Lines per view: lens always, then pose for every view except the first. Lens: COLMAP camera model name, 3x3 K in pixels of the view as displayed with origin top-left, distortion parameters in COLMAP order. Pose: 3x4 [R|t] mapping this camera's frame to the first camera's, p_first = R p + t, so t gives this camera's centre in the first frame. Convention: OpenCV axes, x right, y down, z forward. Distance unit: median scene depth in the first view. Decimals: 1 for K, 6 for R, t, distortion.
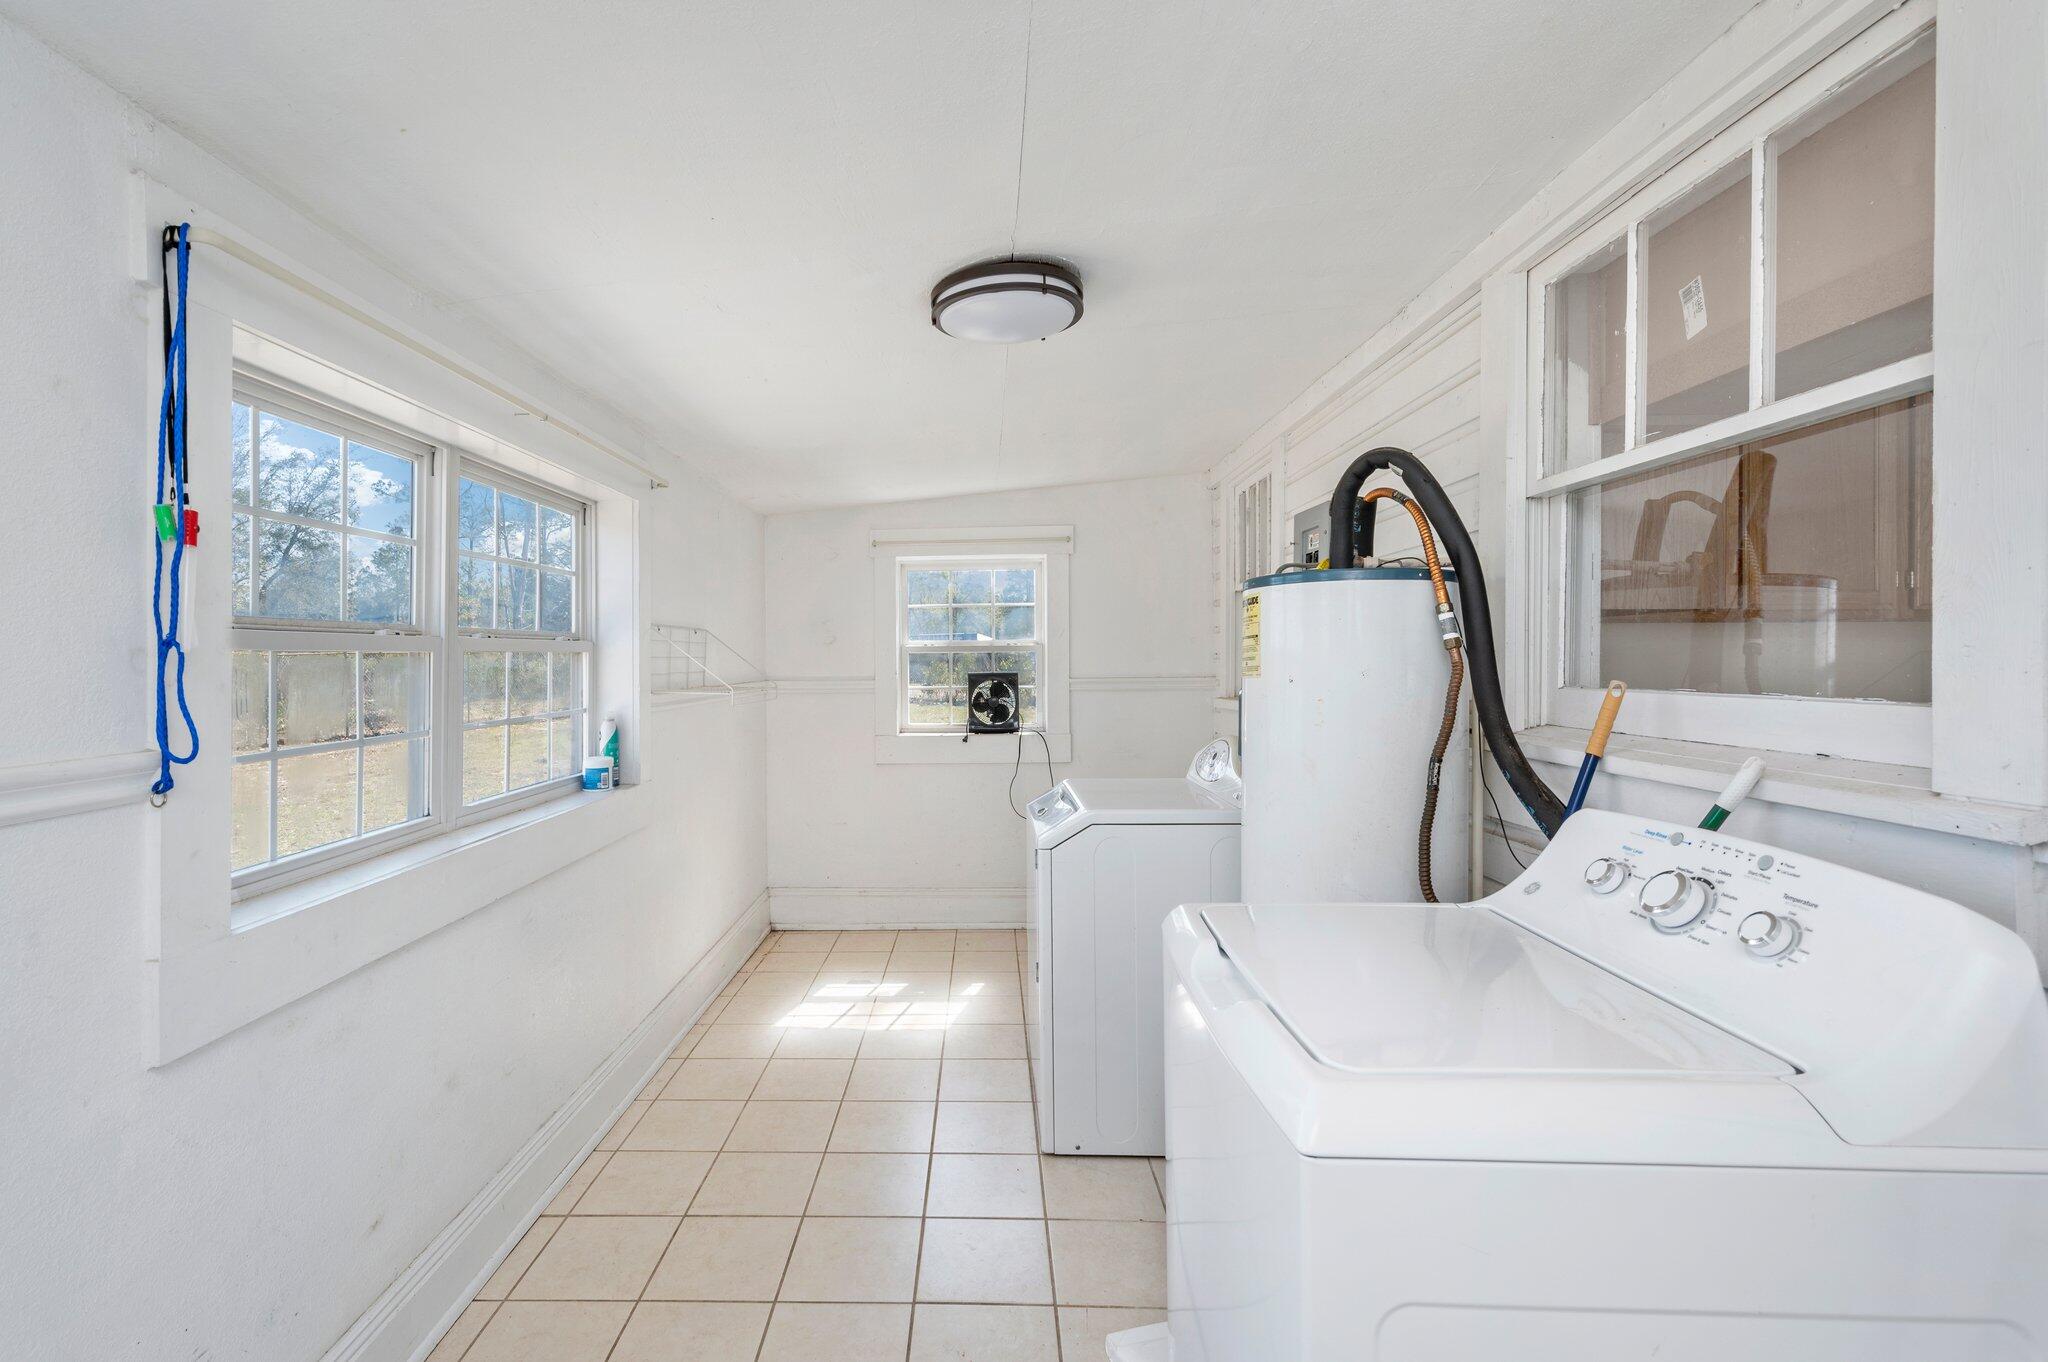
lens RADIAL K [[885.3, 0, 1023.6], [0, 885.3, 667.5], [0, 0, 1]] dist [0.000000, 0.000000]
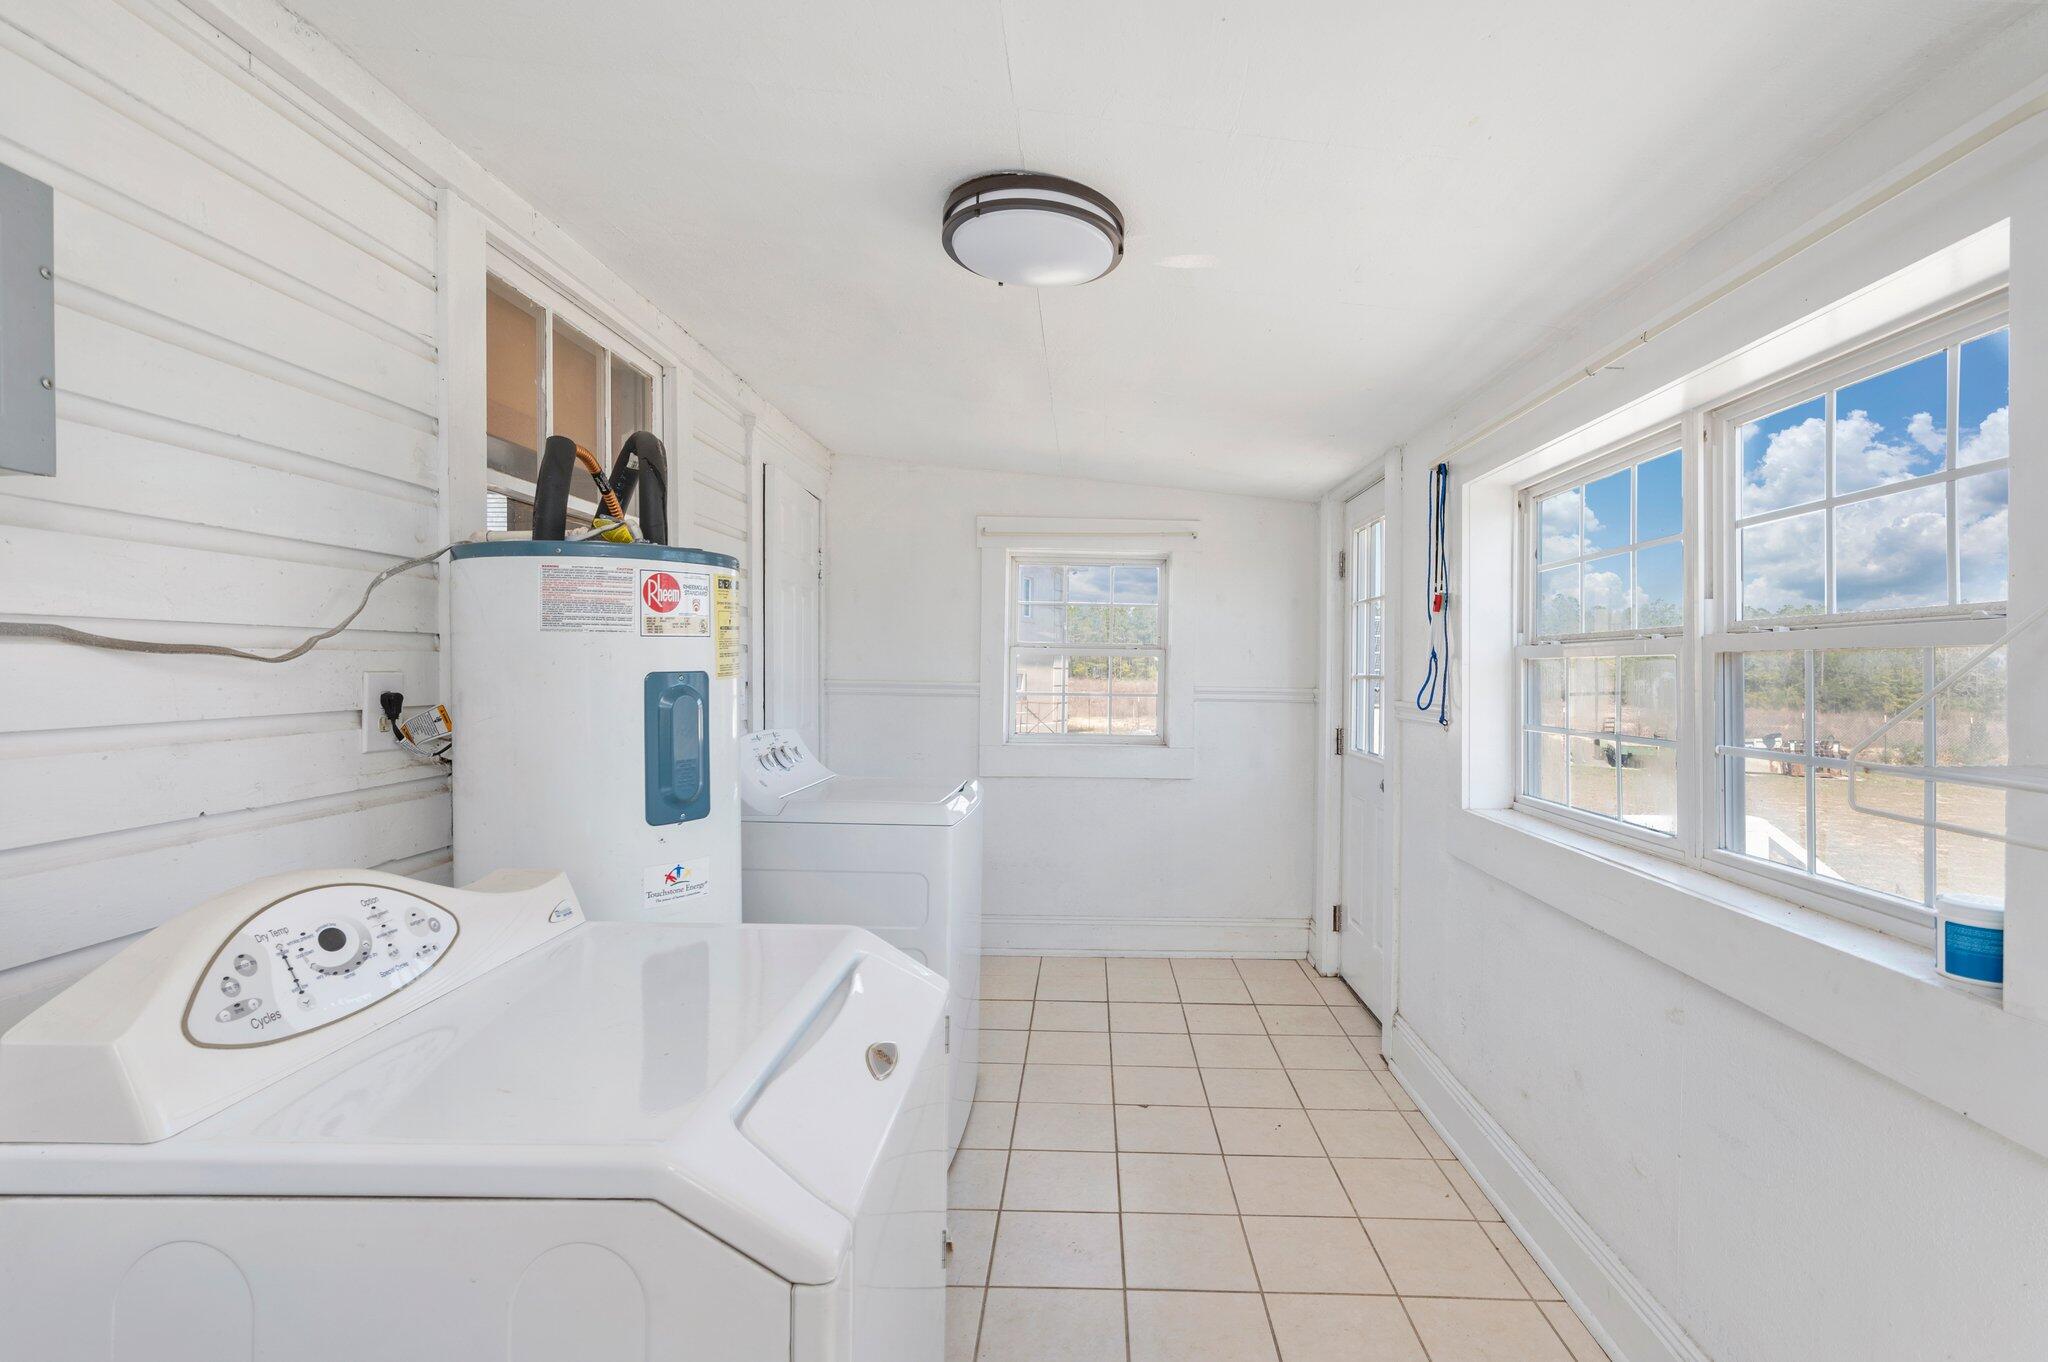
lens RADIAL K [[949.7, 0, 1028.7], [0, 949.7, 670.4], [0, 0, 1]] dist [-0.000070, -0.000008]
pose [[-0.994510, -0.007371, 0.104386, -0.118507], [-0.006178, 0.999912, 0.011747, -0.009008], [-0.104463, 0.011038, -0.994467, 2.066021]]
